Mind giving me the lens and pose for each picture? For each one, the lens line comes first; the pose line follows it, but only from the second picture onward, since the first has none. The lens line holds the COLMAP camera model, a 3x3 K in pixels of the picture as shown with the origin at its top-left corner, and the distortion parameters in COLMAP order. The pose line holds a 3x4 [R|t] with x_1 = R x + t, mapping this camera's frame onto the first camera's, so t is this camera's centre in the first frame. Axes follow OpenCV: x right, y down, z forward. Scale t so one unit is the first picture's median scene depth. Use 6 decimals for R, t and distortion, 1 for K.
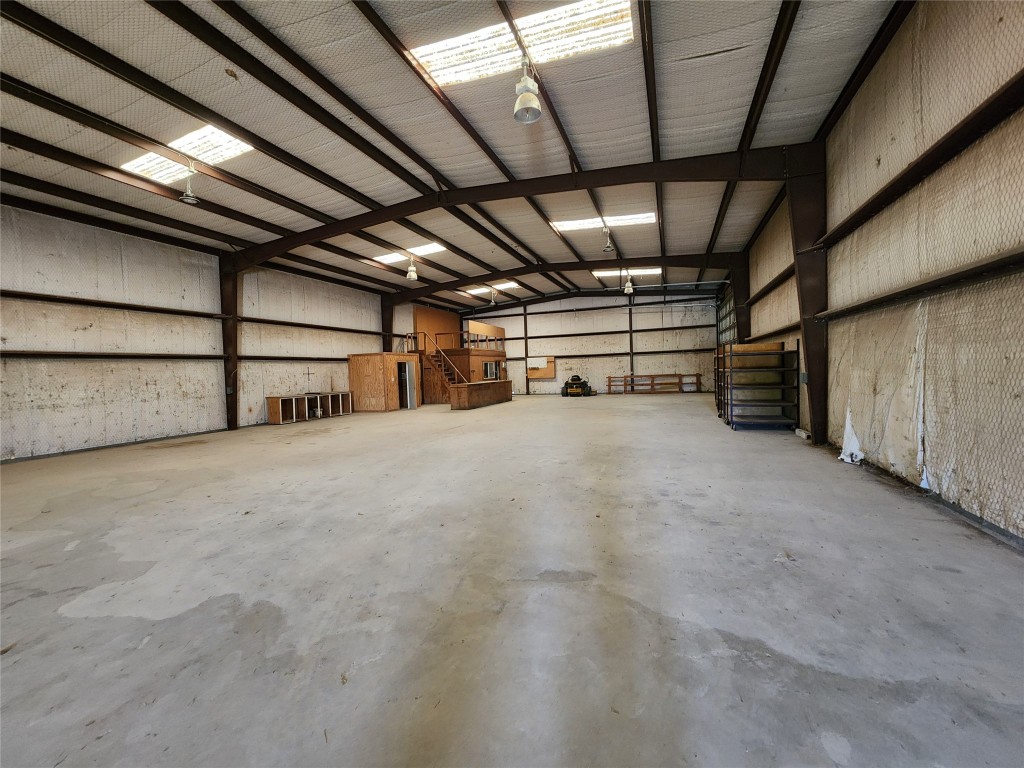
lens RADIAL K [[421.1, 0, 512.0], [0, 421.1, 384.0], [0, 0, 1]] dist [0.000038, 0.000321]
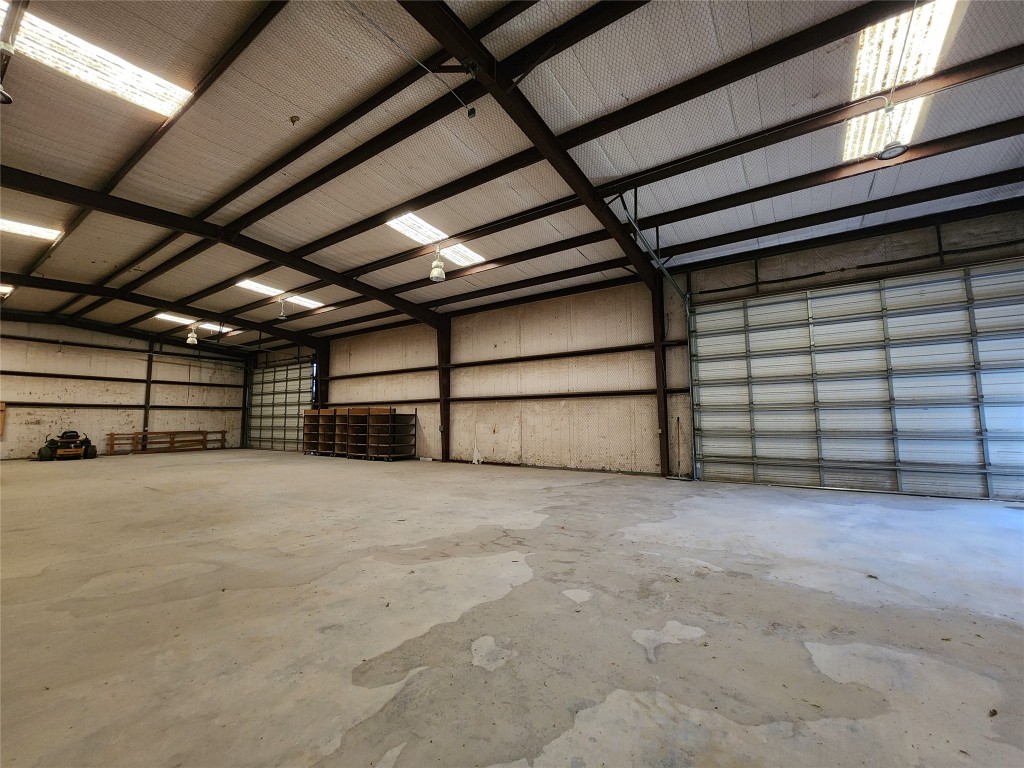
lens RADIAL K [[415.3, 0, 512.4], [0, 415.3, 403.1], [0, 0, 1]] dist [-0.000987, -0.000089]
pose [[0.221075, 0.076900, 0.972220, -0.392703], [0.027419, 0.996002, -0.085016, 0.014020], [-0.974871, 0.045452, 0.218082, 0.080685]]
